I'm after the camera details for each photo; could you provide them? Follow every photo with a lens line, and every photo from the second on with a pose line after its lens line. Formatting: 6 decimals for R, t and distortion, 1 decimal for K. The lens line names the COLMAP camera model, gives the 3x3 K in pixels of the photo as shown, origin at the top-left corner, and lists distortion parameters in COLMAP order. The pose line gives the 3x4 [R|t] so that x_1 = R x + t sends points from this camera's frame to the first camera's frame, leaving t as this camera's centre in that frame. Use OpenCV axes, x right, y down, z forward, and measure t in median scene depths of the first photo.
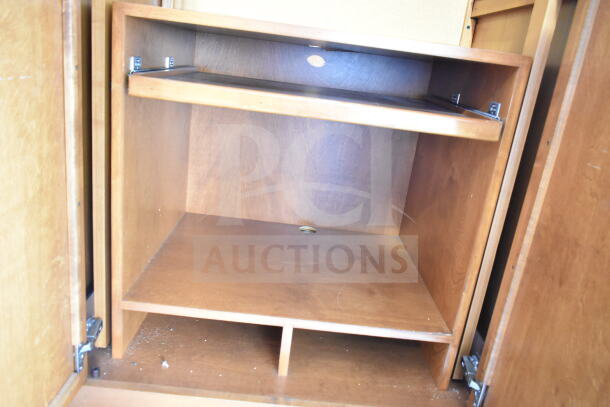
lens RADIAL K [[463.7, 0, 303.4], [0, 463.7, 199.9], [0, 0, 1]] dist [-0.027930, 0.018484]
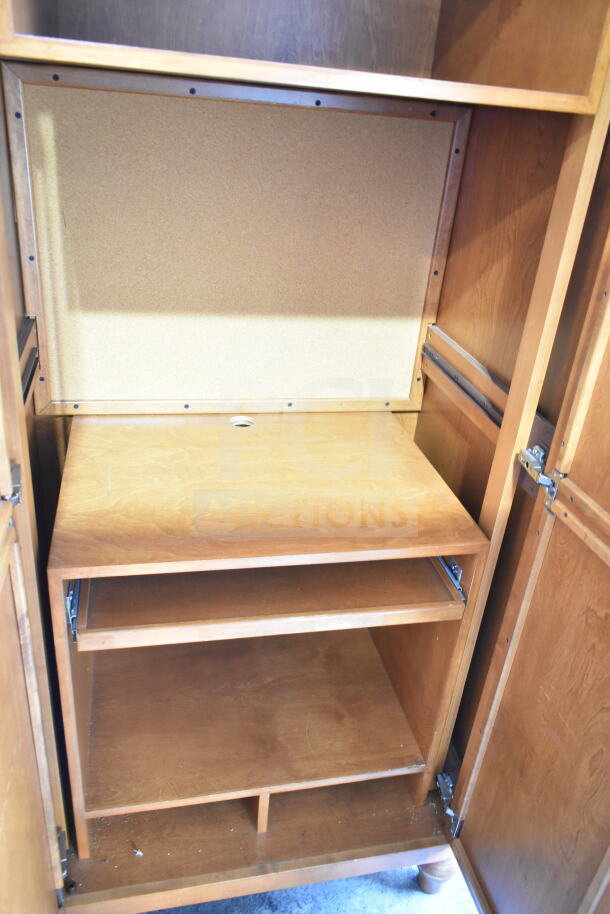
lens RADIAL K [[694.8, 0, 306.3], [0, 694.8, 456.3], [0, 0, 1]] dist [-0.027930, 0.018484]
pose [[0.976798, -0.132082, 0.168580, -0.098310], [0.095606, 0.973313, 0.208617, -0.706092], [-0.191636, -0.187660, 0.963358, -0.273708]]
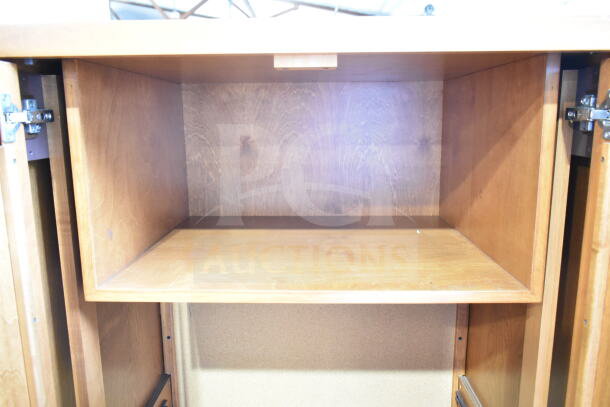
lens RADIAL K [[463.7, 0, 301.9], [0, 463.7, 203.5], [0, 0, 1]] dist [-0.027930, 0.018484]
pose [[0.990427, -0.124855, -0.058861, 0.181401], [0.116795, 0.985291, -0.124741, -1.034434], [0.073570, 0.116672, 0.990442, -0.156682]]
